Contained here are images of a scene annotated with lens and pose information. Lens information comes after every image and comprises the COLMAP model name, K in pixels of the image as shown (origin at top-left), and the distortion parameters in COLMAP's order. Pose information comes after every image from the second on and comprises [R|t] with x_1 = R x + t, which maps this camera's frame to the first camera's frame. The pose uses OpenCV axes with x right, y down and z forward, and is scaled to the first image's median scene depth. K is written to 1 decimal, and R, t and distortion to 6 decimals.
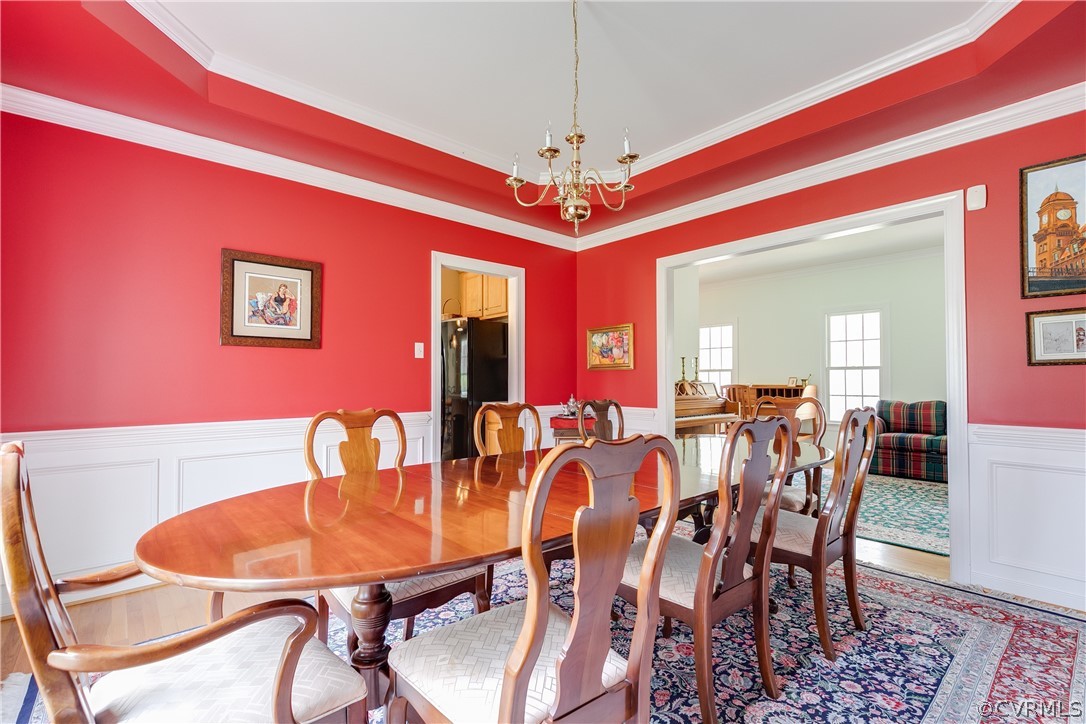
lens RADIAL K [[501.8, 0, 544.7], [0, 501.8, 365.7], [0, 0, 1]] dist [0.001370, 0.001000]
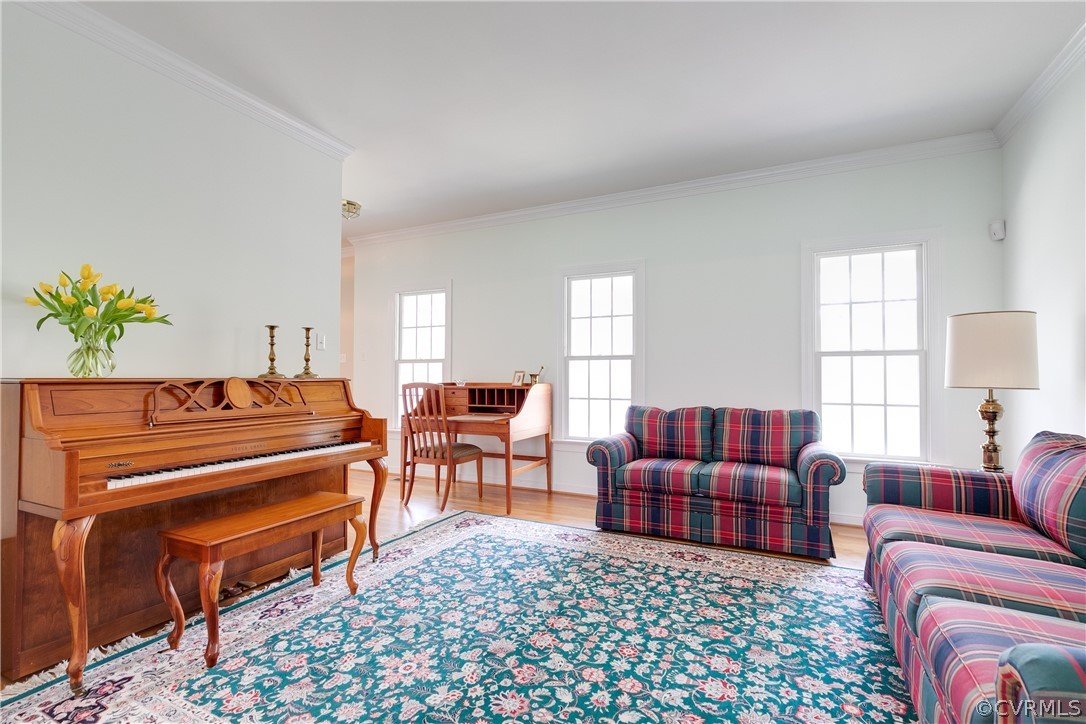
lens RADIAL K [[501.8, 0, 539.6], [0, 501.8, 365.8], [0, 0, 1]] dist [0.001370, 0.001000]
pose [[0.929702, 0.010239, 0.368171, 0.323966], [-0.012555, 0.999914, 0.003894, 0.015410], [-0.368100, -0.008243, 0.929750, 0.447031]]
